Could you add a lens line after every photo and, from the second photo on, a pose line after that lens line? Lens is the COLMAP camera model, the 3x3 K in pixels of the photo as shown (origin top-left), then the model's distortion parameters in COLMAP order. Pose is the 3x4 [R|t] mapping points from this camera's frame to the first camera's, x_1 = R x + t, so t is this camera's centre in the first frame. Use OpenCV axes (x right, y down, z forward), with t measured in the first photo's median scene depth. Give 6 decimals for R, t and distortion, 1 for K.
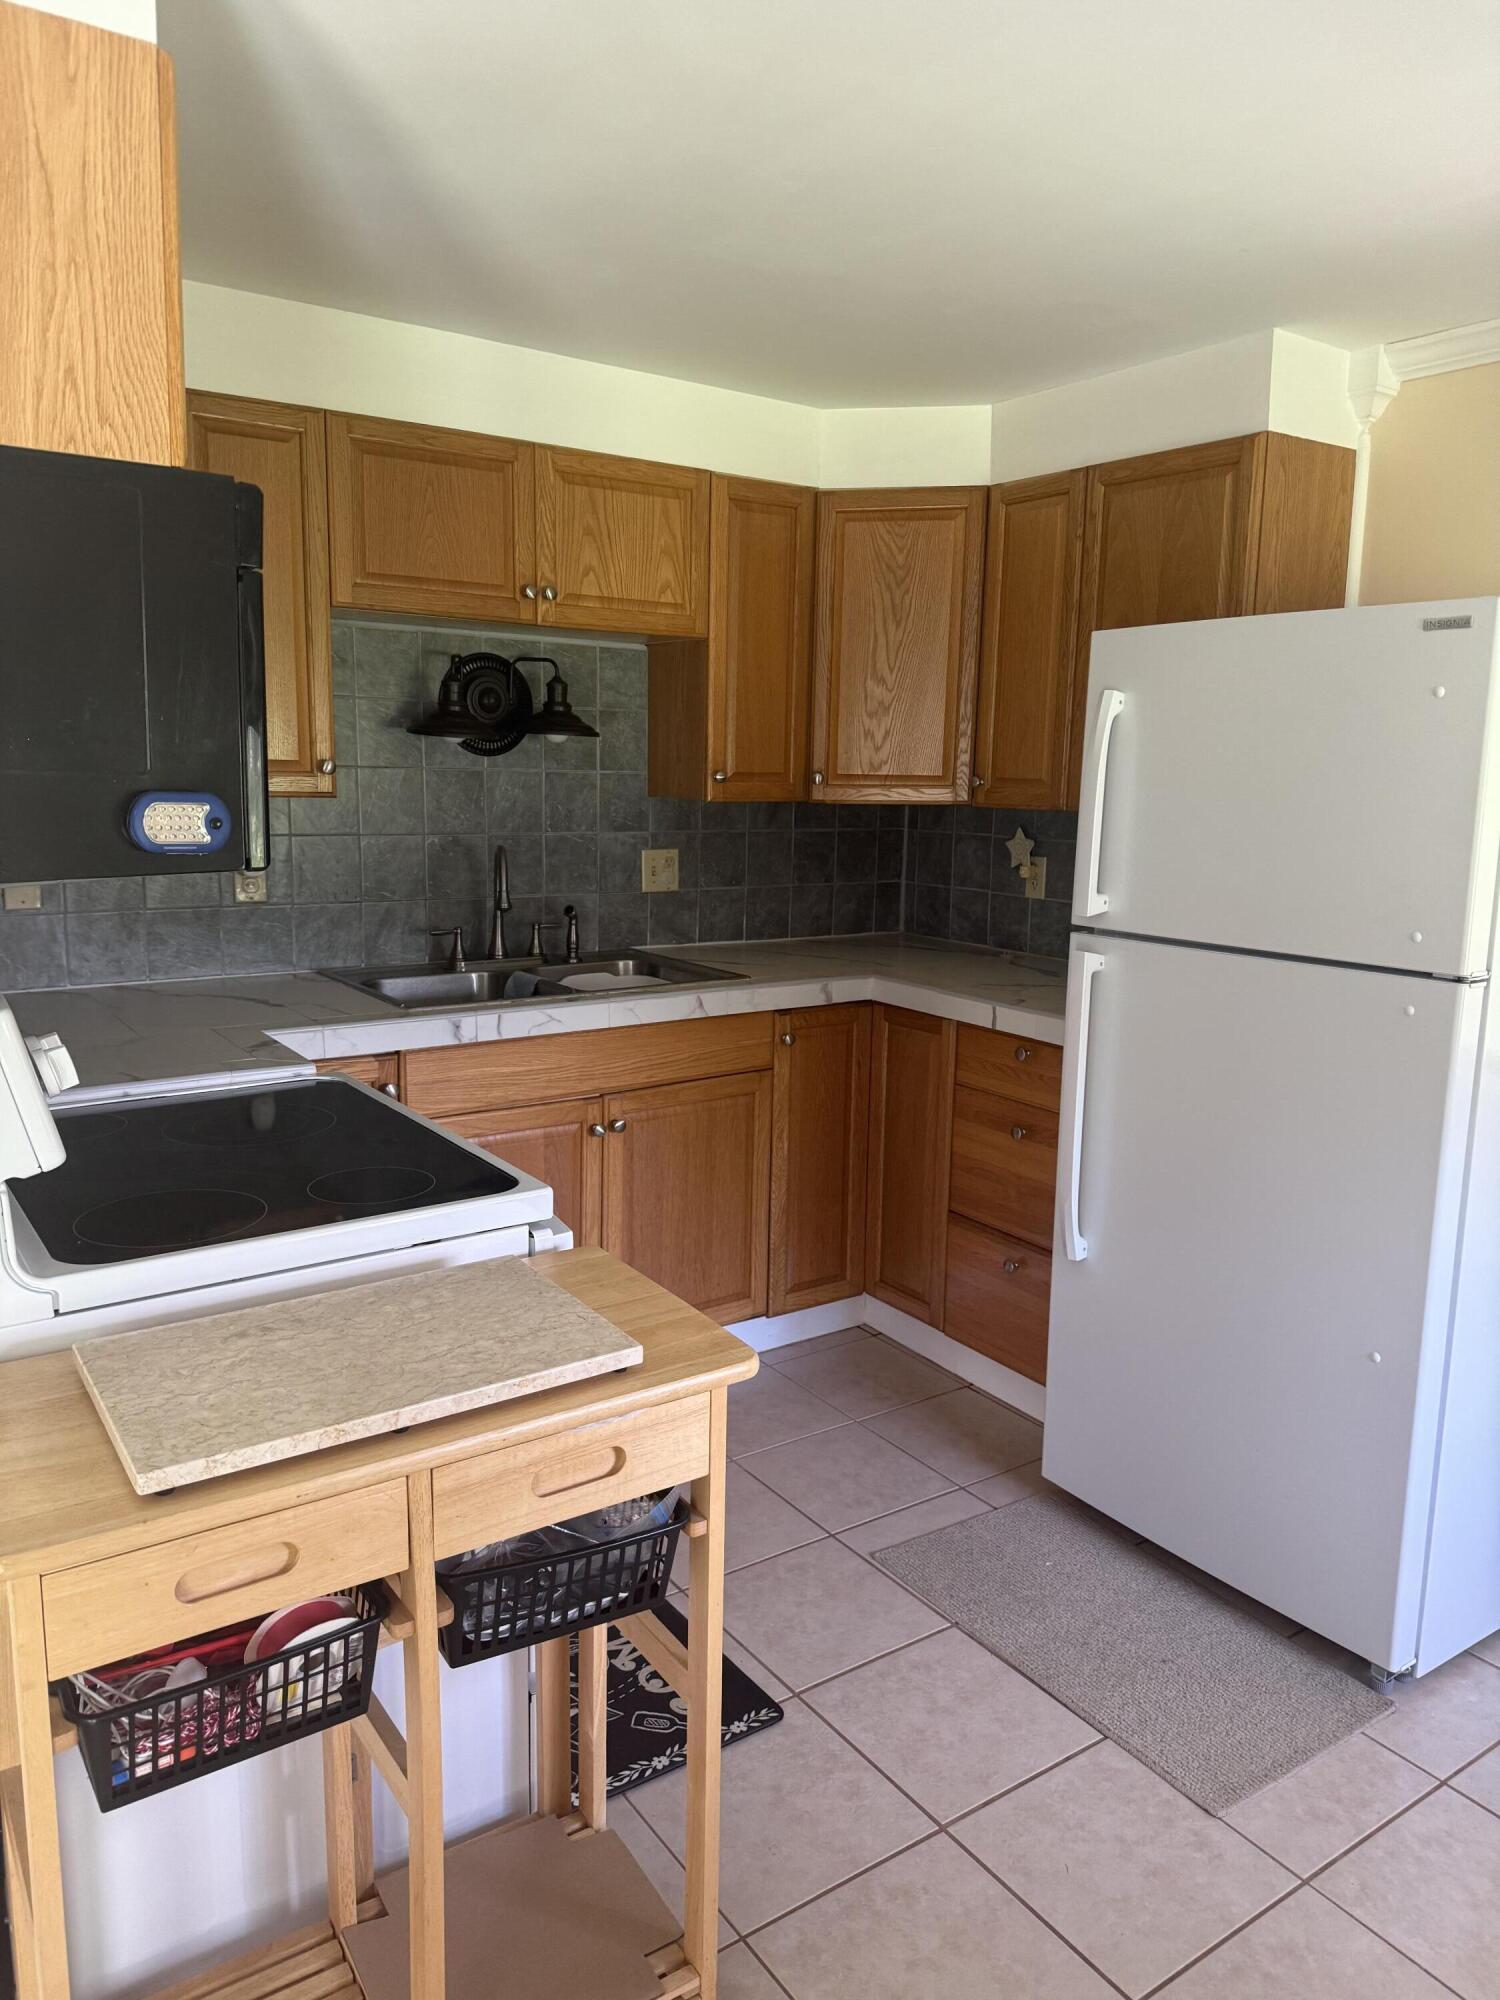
lens RADIAL K [[1385.2, 0, 732.3], [0, 1385.2, 998.3], [0, 0, 1]] dist [0.069945, -0.106430]
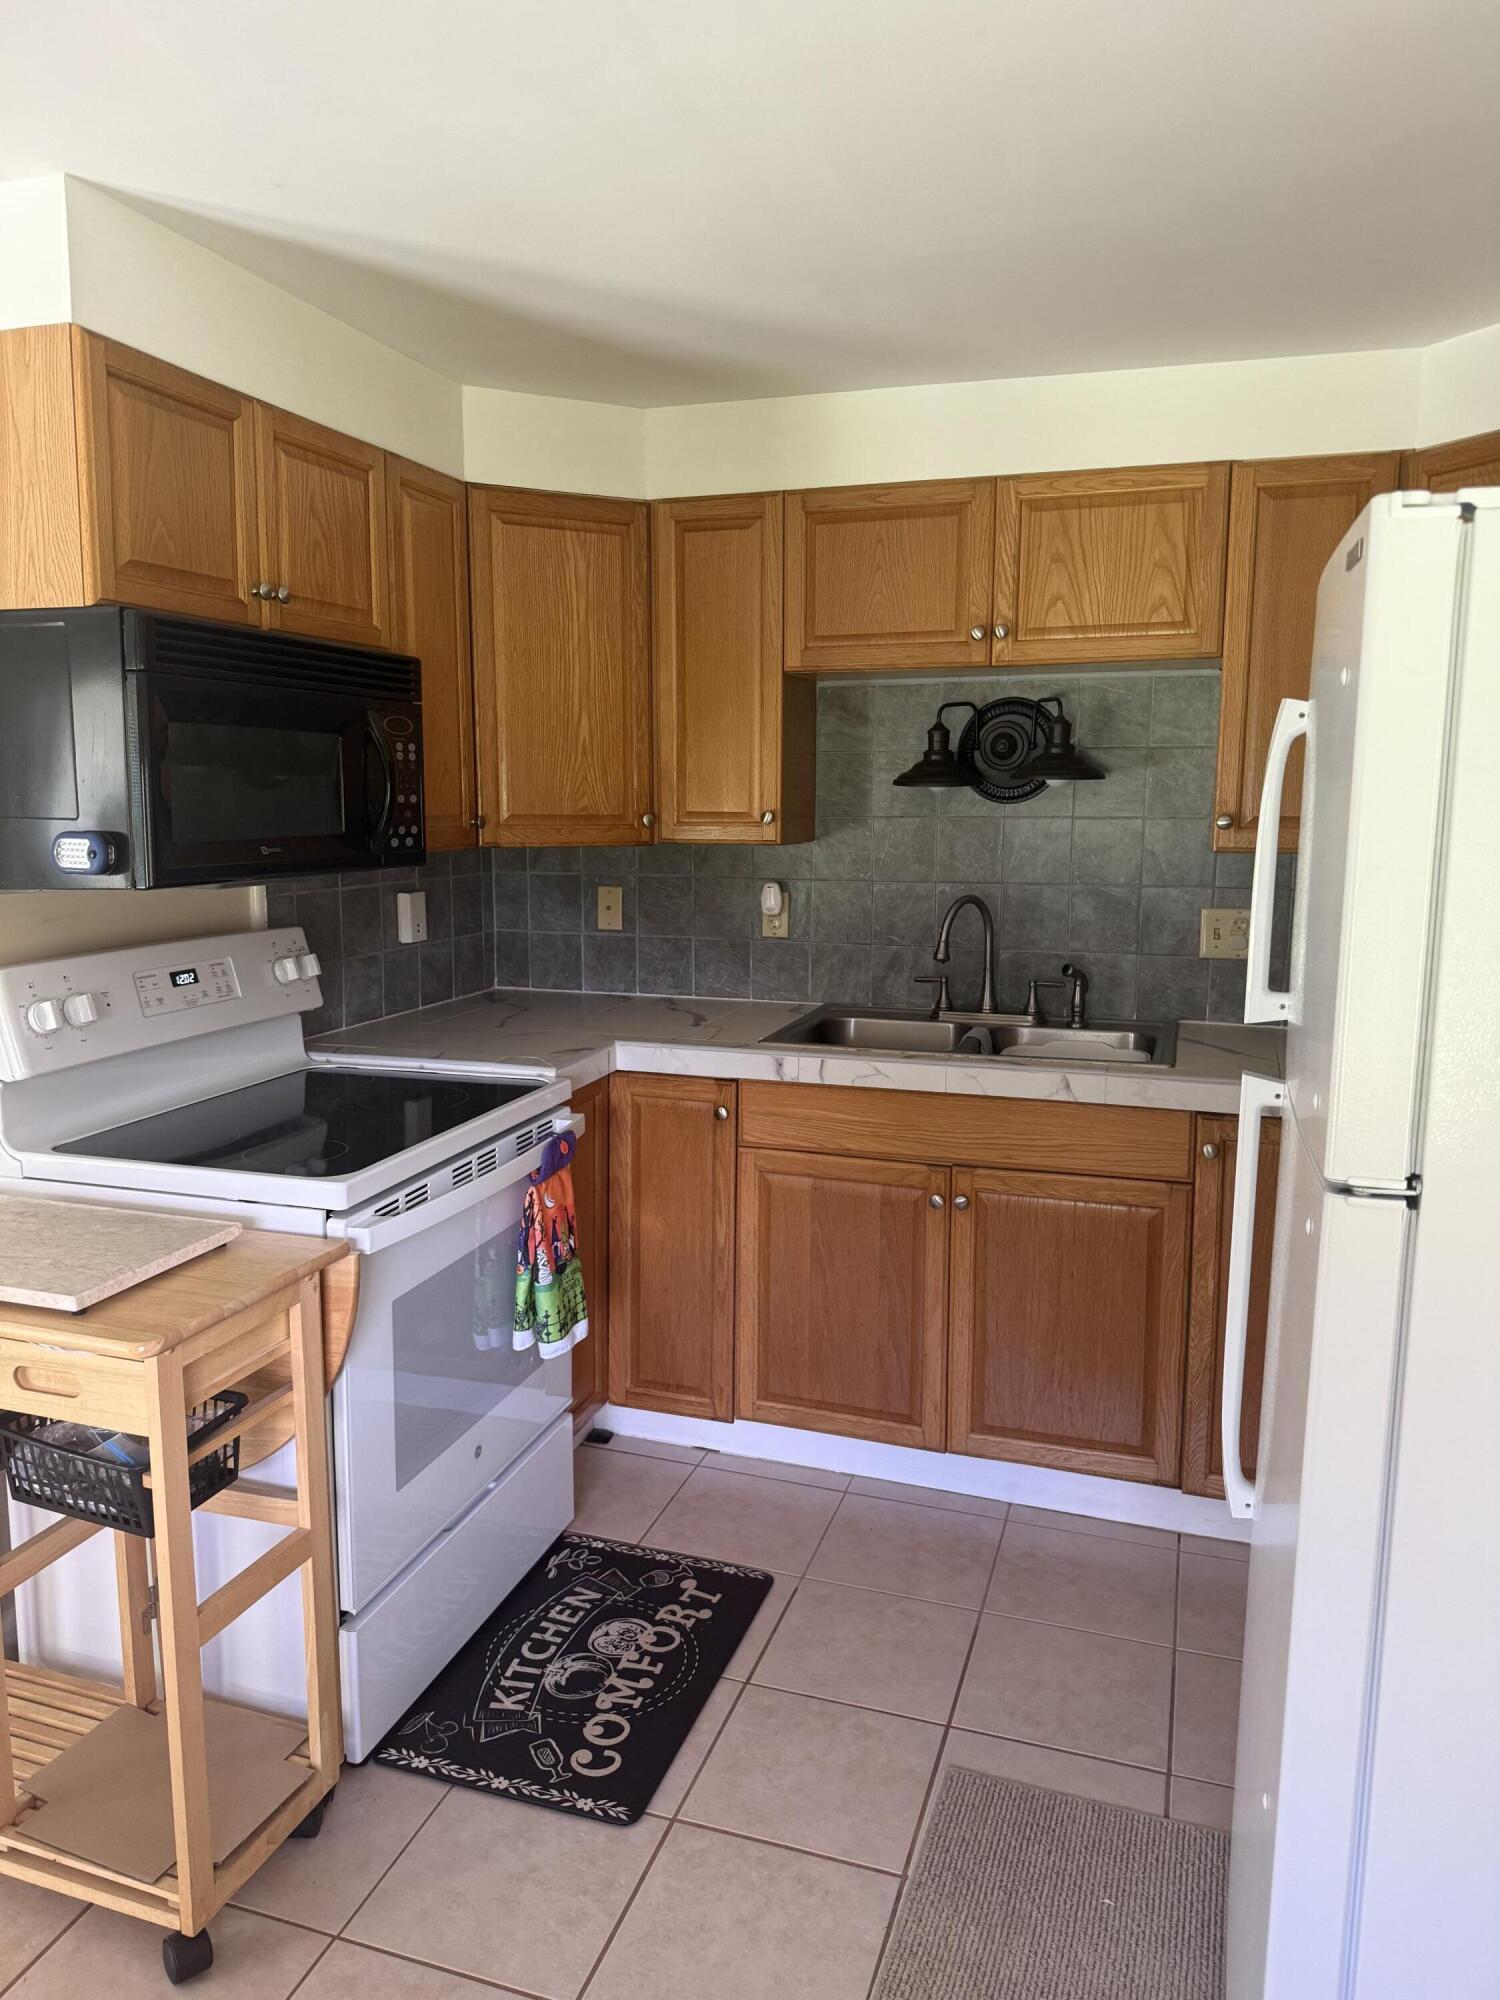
lens RADIAL K [[1385.2, 0, 762.7], [0, 1385.2, 994.6], [0, 0, 1]] dist [0.069945, -0.106430]
pose [[0.606901, 0.095832, -0.788979, 0.529063], [-0.126361, 0.991712, 0.023257, -0.047051], [0.784668, 0.085581, 0.613980, 0.307884]]
